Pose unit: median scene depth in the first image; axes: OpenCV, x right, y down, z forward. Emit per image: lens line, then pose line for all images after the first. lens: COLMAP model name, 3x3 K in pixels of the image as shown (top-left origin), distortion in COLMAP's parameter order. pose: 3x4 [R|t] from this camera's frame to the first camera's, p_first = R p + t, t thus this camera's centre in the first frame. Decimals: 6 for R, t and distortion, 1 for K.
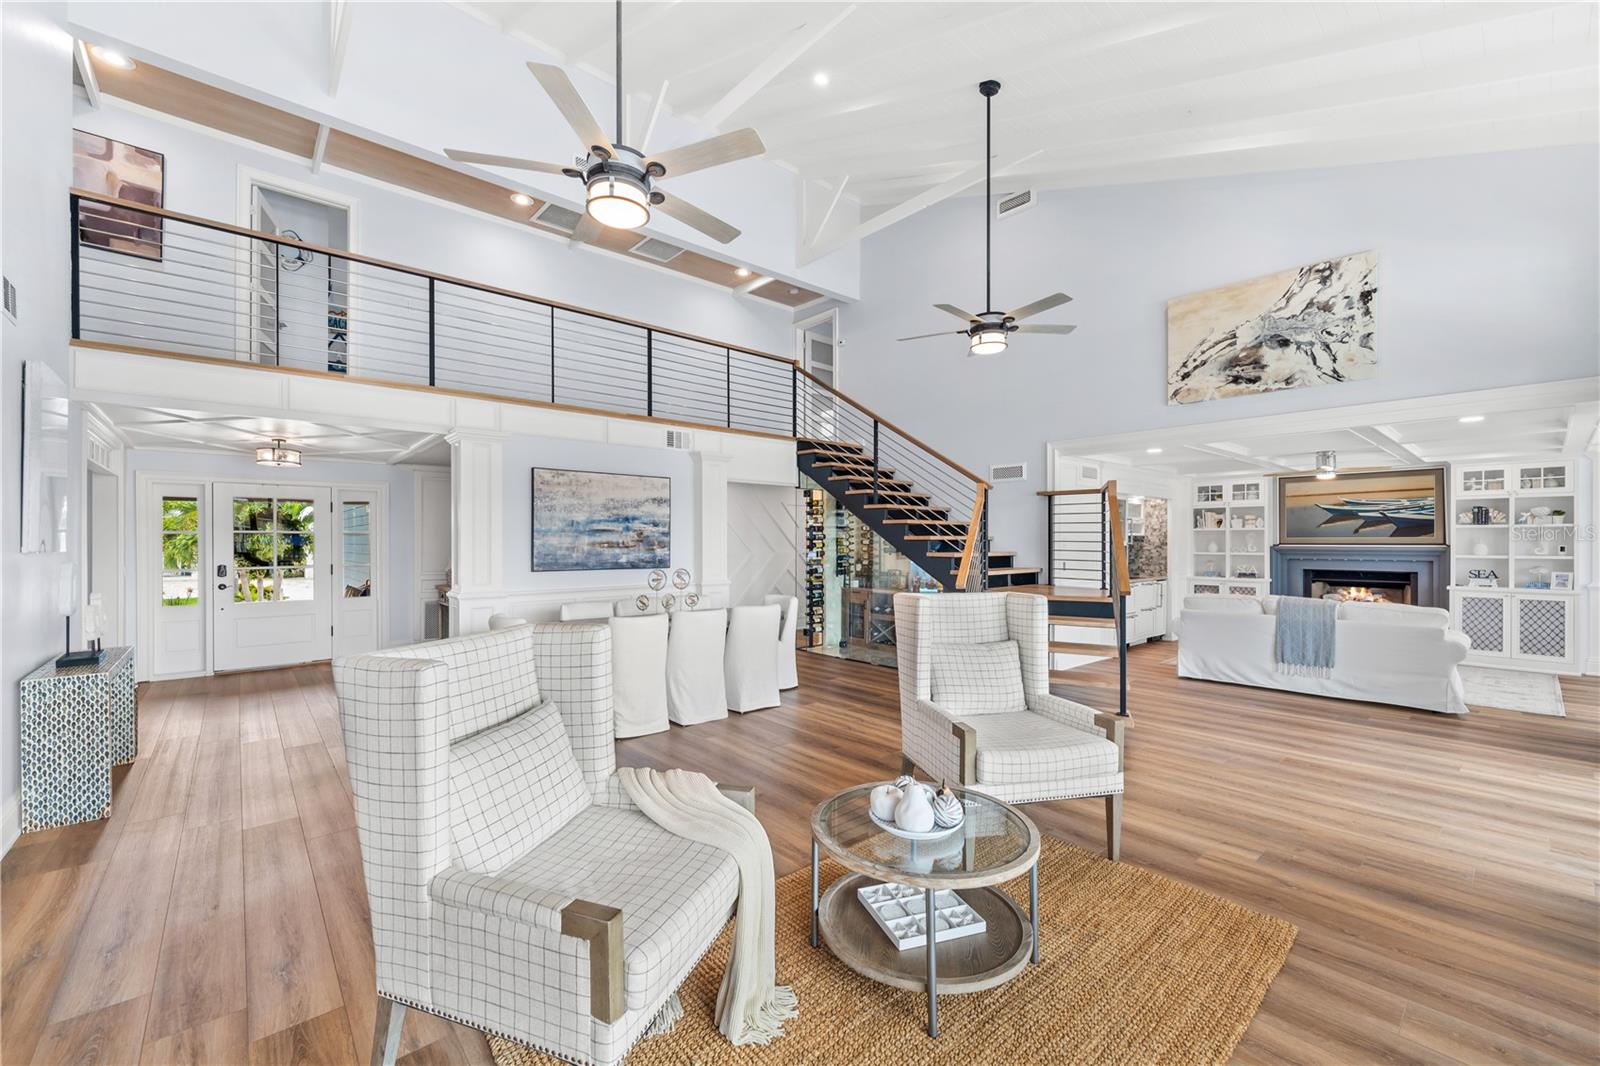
lens RADIAL K [[664.6, 0, 789.3], [0, 664.6, 542.2], [0, 0, 1]] dist [0.022949, -0.000024]
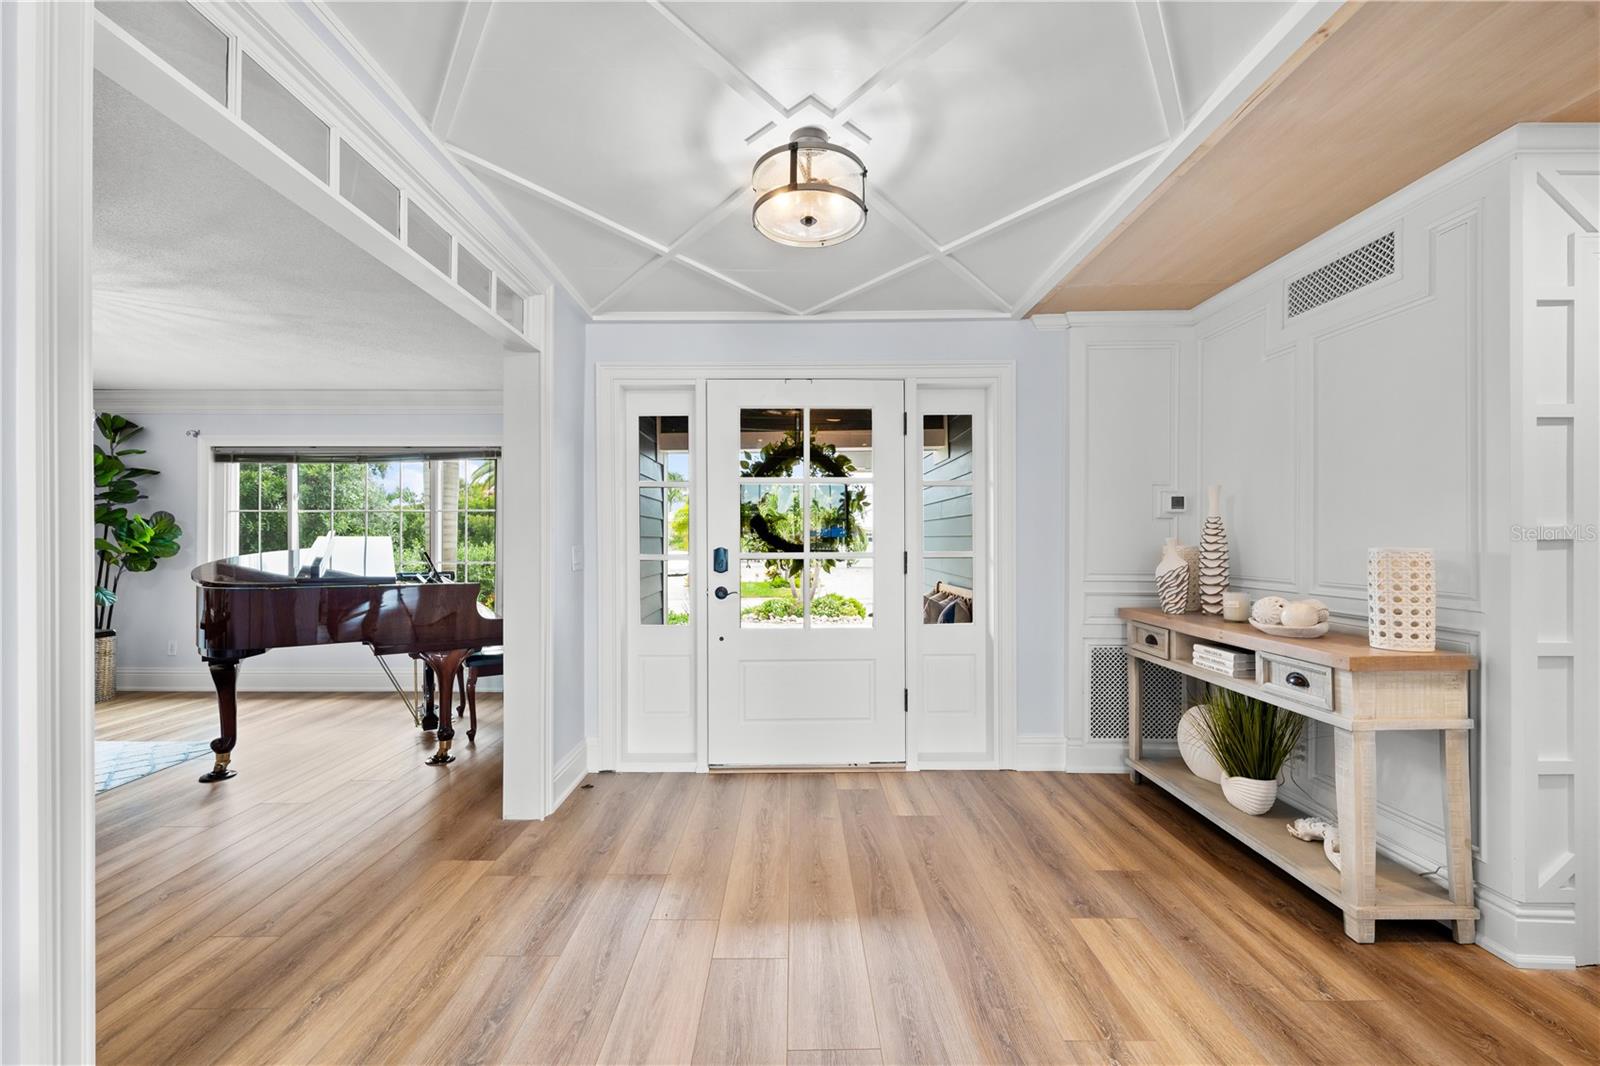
lens RADIAL K [[664.6, 0, 789.3], [0, 664.6, 542.2], [0, 0, 1]] dist [0.022949, -0.000024]
pose [[0.760178, 0.006989, -0.649678, -0.520907], [-0.000404, 0.999947, 0.010285, 0.026261], [0.649715, -0.007556, 0.760140, 0.706303]]
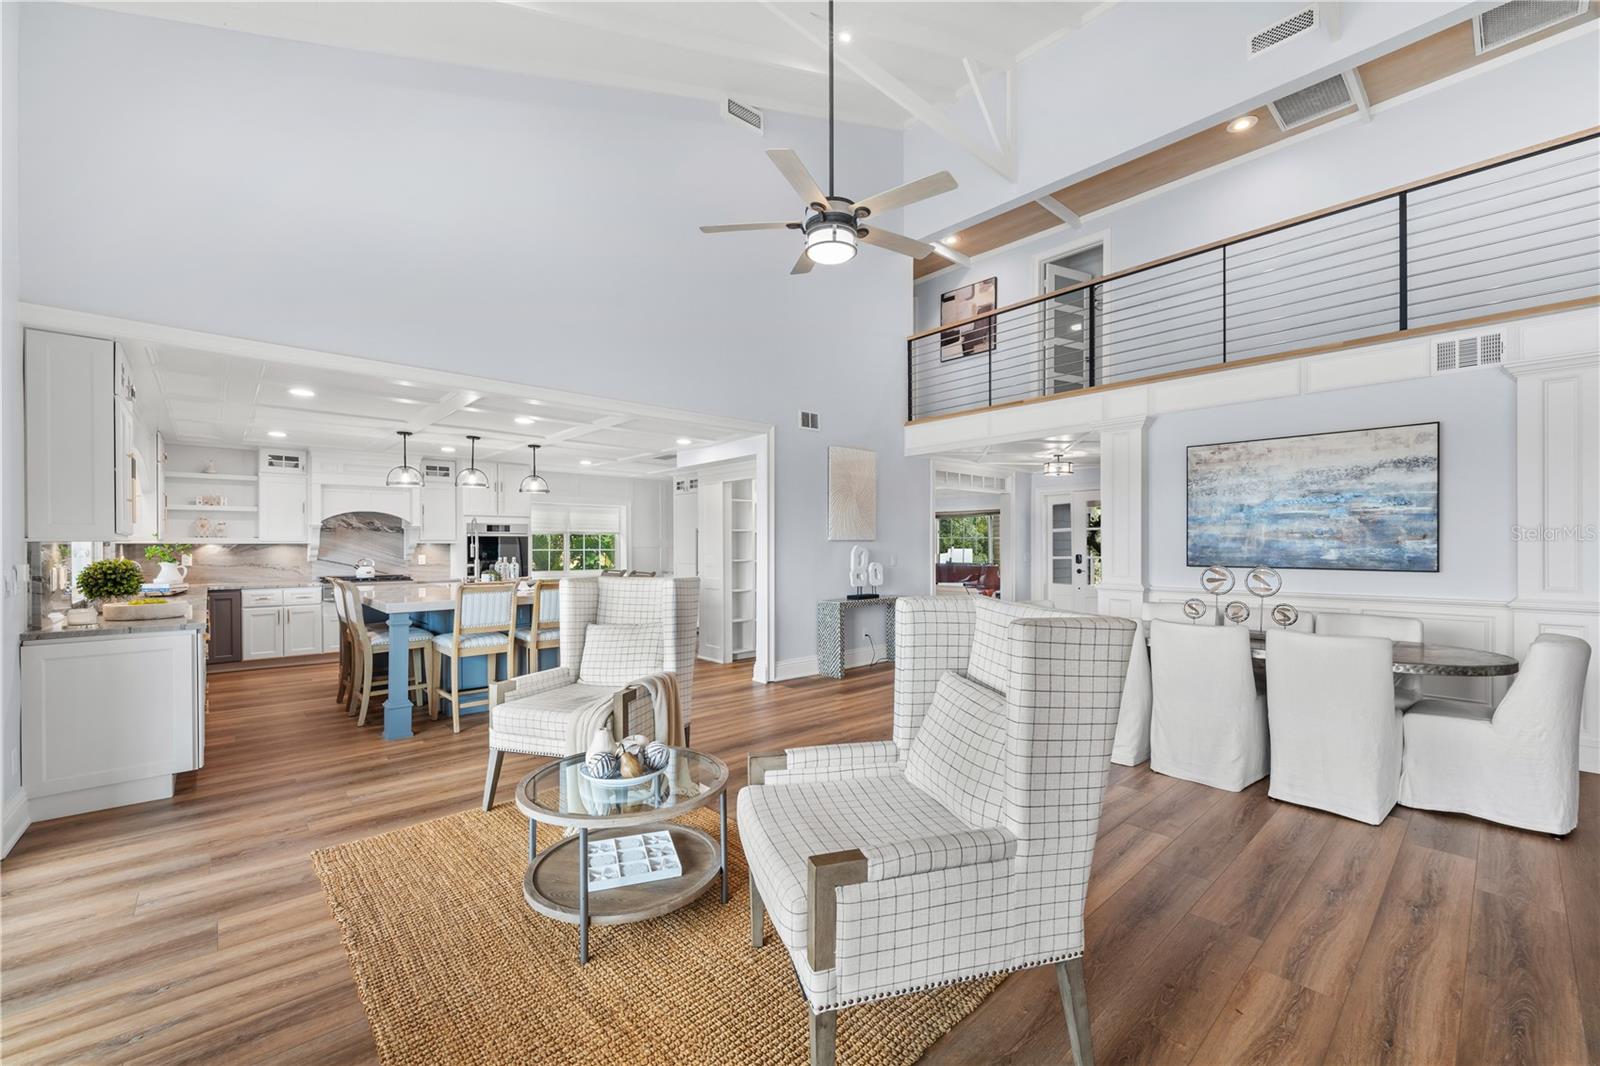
lens RADIAL K [[664.6, 0, 789.3], [0, 664.6, 542.2], [0, 0, 1]] dist [0.022949, -0.000024]
pose [[0.044806, -0.001876, -0.998994, 0.430928], [0.006207, 0.999979, -0.001599, 0.009730], [0.998976, -0.006129, 0.044817, 0.409790]]
